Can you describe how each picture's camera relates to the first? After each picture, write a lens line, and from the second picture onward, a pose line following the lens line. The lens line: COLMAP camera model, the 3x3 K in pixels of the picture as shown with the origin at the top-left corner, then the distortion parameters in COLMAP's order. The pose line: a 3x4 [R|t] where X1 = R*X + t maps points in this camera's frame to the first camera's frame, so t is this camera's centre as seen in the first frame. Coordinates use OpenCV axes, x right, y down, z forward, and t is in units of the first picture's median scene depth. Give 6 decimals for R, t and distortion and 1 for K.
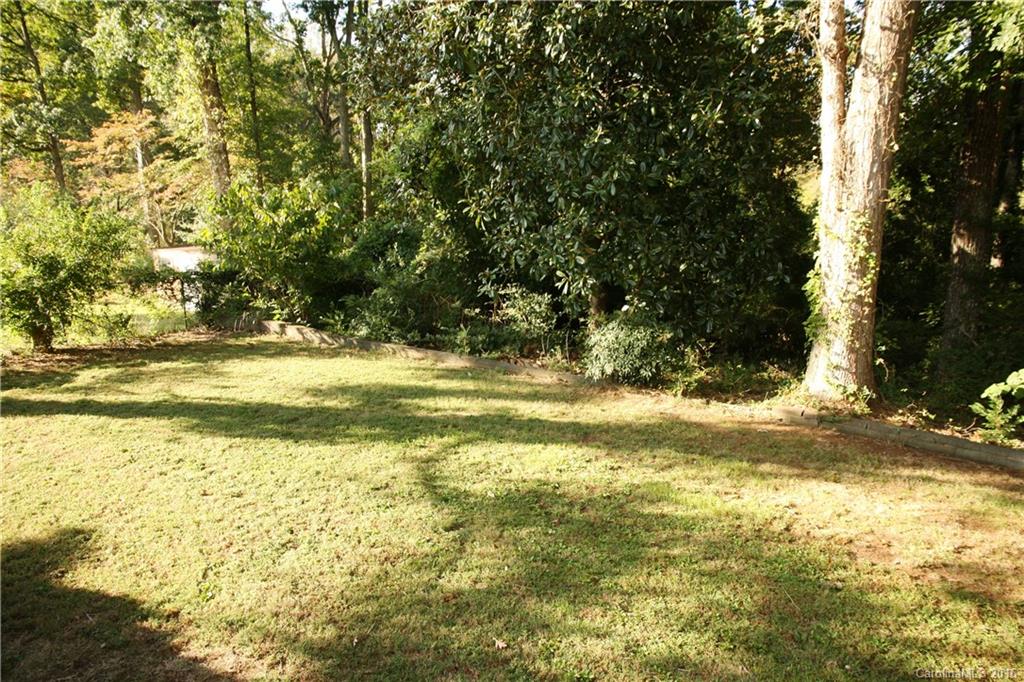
lens RADIAL K [[696.6, 0, 512.0], [0, 696.6, 341.0], [0, 0, 1]] dist [-0.125050, 0.094111]
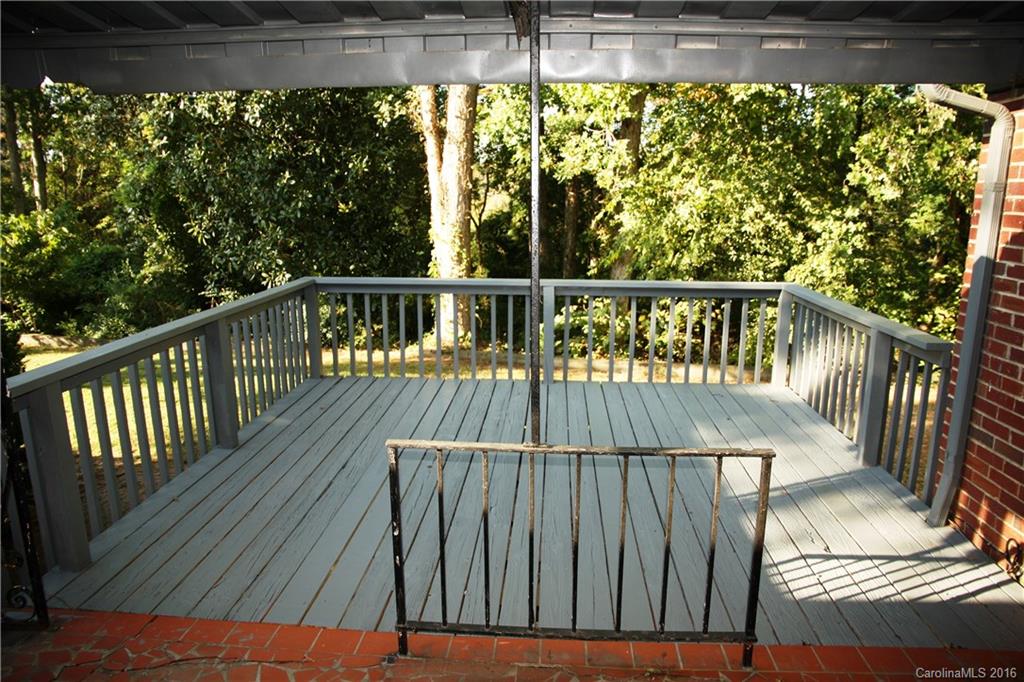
lens RADIAL K [[696.6, 0, 512.0], [0, 696.6, 341.0], [0, 0, 1]] dist [-0.125050, 0.094111]
pose [[0.907441, -0.072818, 0.413822, -0.063685], [0.088775, 0.995862, -0.019432, 0.113704], [-0.410694, 0.054371, 0.910151, -0.481723]]
